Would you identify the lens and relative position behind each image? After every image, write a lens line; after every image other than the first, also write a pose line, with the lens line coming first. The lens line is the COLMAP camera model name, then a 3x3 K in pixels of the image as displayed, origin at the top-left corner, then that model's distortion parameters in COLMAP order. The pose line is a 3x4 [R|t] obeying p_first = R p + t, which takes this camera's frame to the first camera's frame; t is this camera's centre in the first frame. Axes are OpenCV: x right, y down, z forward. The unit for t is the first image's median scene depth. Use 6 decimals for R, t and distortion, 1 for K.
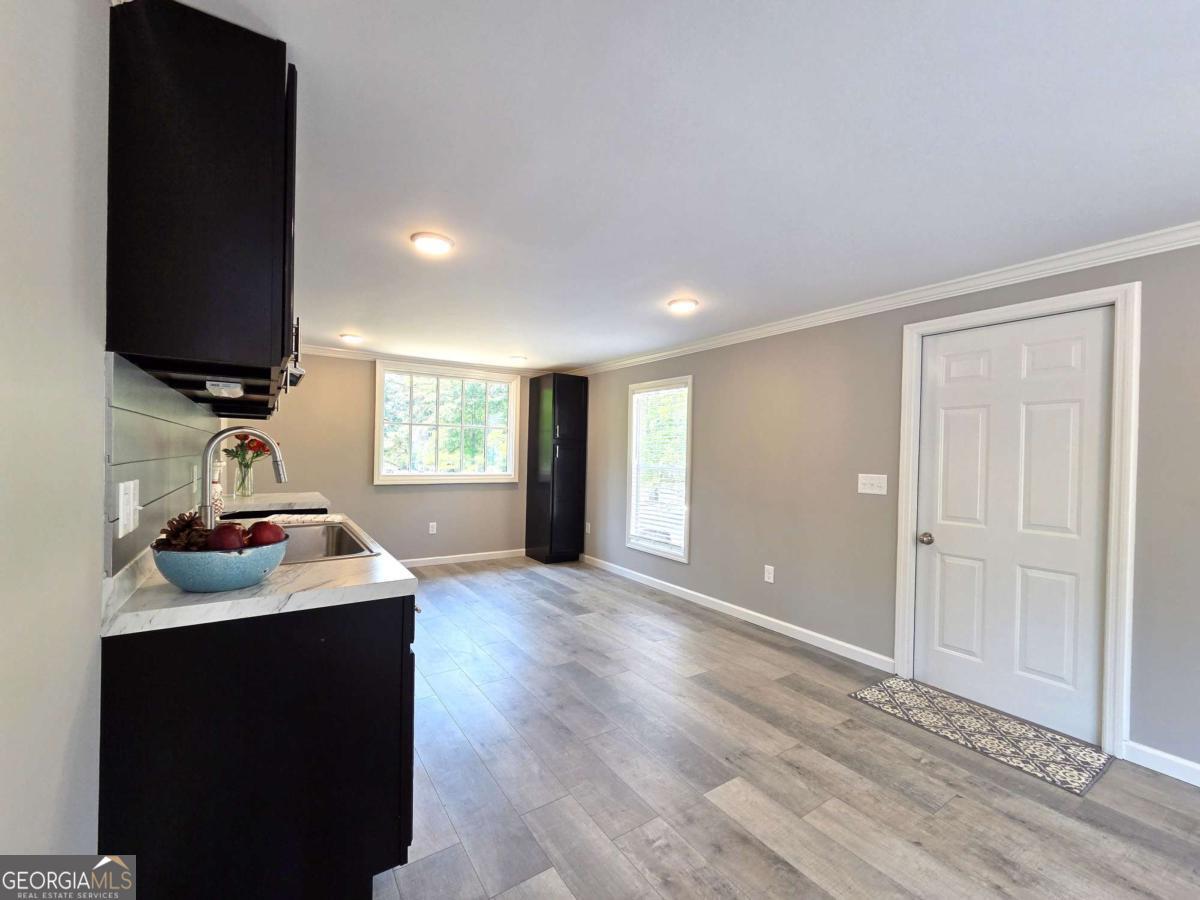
lens RADIAL K [[492.2, 0, 590.0], [0, 492.2, 456.7], [0, 0, 1]] dist [0.000762, -0.000133]
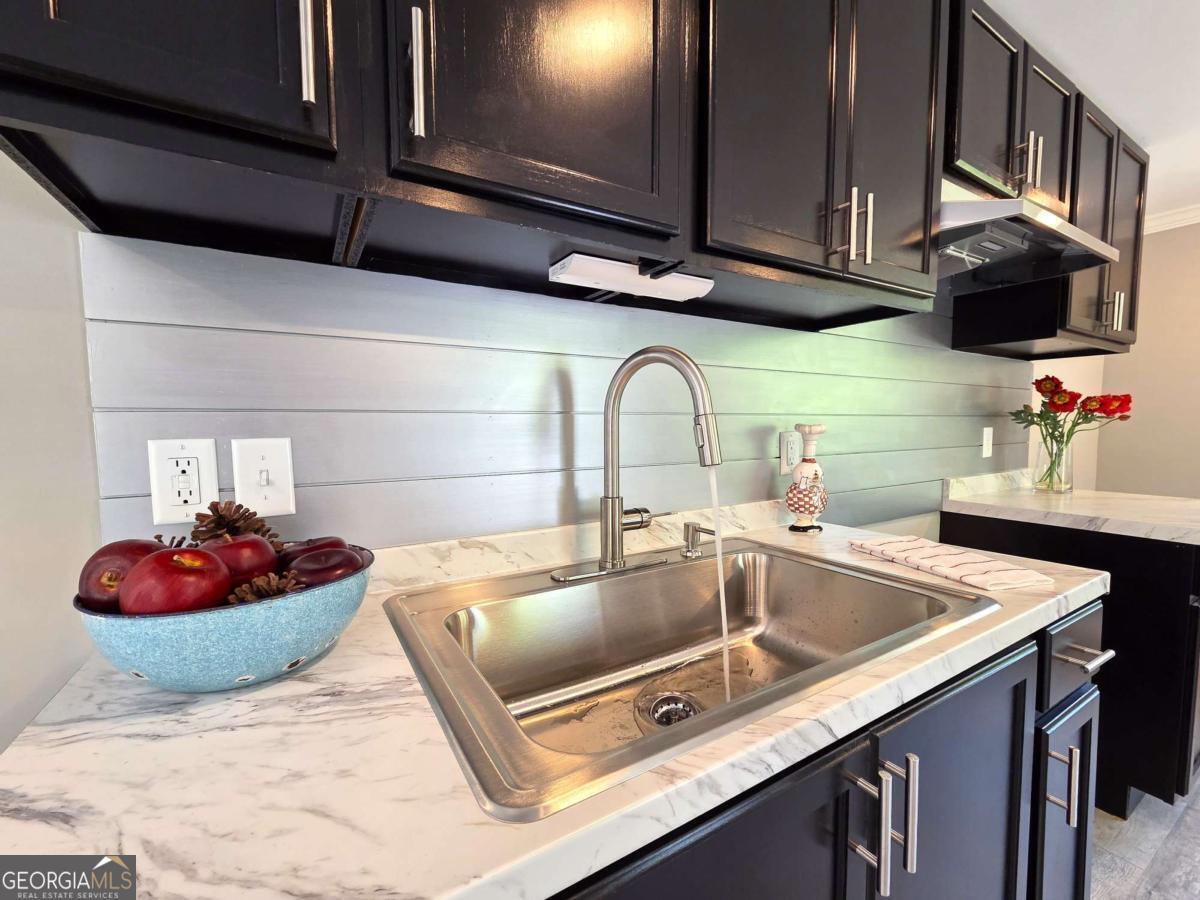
lens RADIAL K [[492.2, 0, 590.0], [0, 492.2, 456.7], [0, 0, 1]] dist [0.000762, -0.000133]
pose [[-0.049309, 0.049261, -0.997568, -0.092124], [-0.003539, 0.998768, 0.049495, 0.011384], [0.998777, 0.005971, -0.049074, 0.437932]]
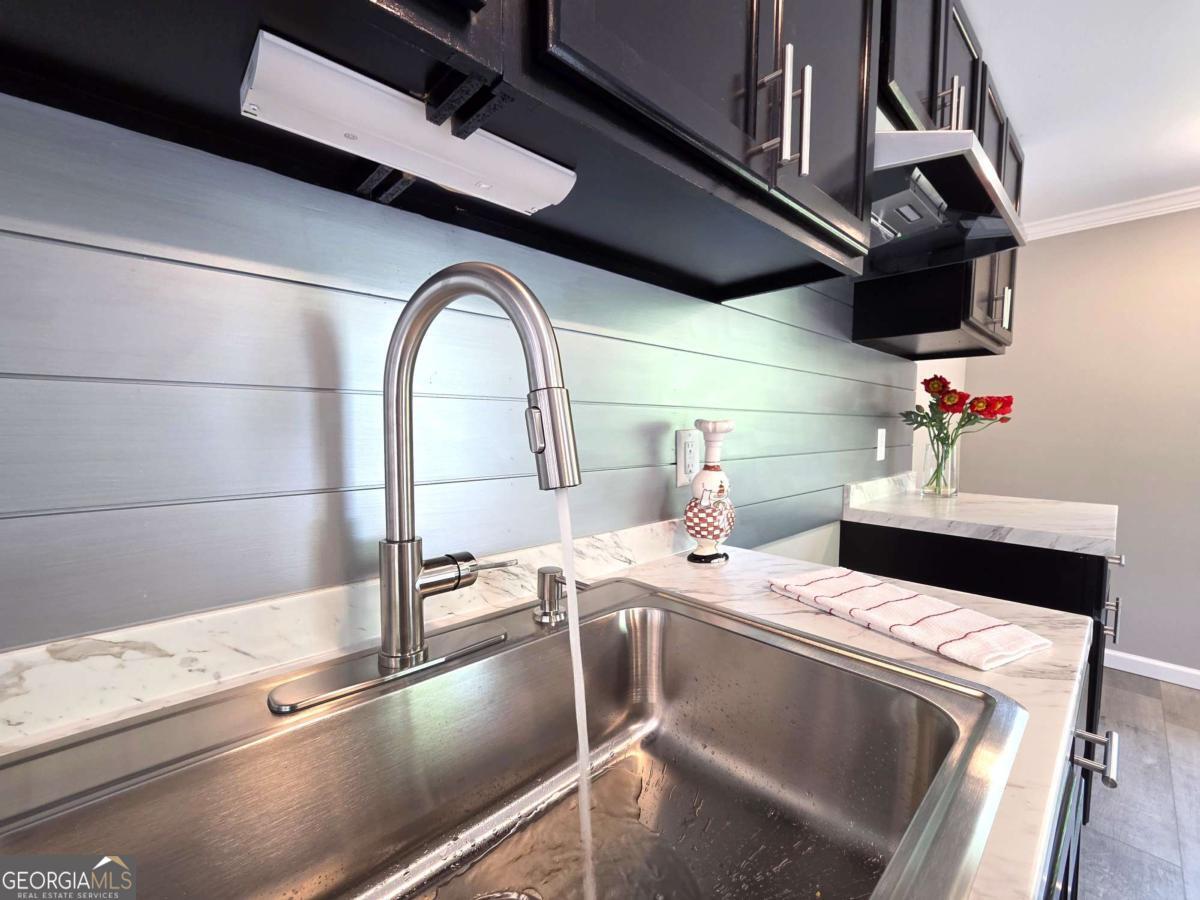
lens RADIAL K [[497.1, 0, 592.1], [0, 497.1, 455.3], [0, 0, 1]] dist [-0.000929, 0.000037]
pose [[0.163679, 0.043288, -0.985563, -0.193051], [-0.010692, 0.999056, 0.042105, 0.013514], [0.986456, 0.003646, 0.163987, 0.467677]]
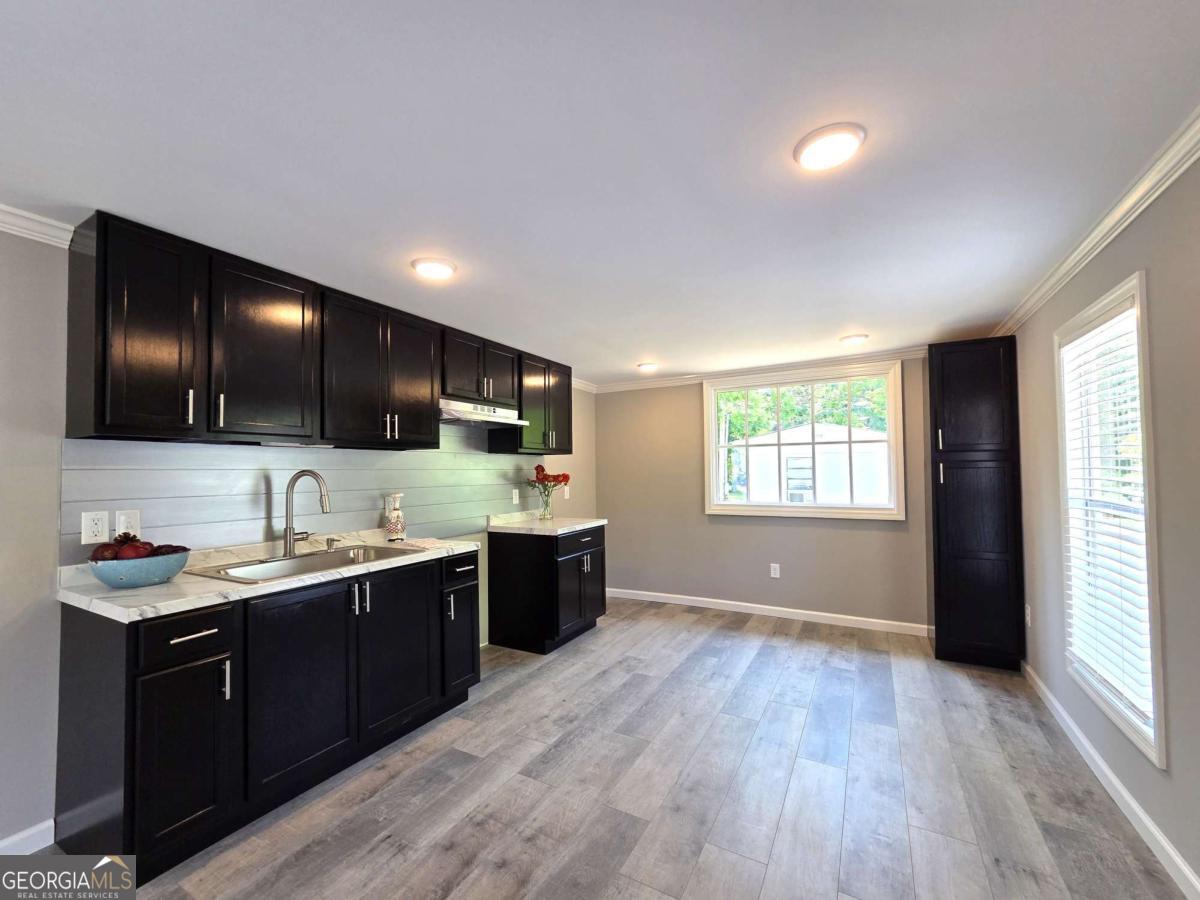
lens RADIAL K [[492.2, 0, 590.0], [0, 492.2, 456.7], [0, 0, 1]] dist [0.000762, -0.000133]
pose [[0.454582, -0.053842, -0.889076, 0.384753], [0.014617, 0.998488, -0.052995, -0.006797], [0.890585, 0.011094, 0.454682, 0.491005]]
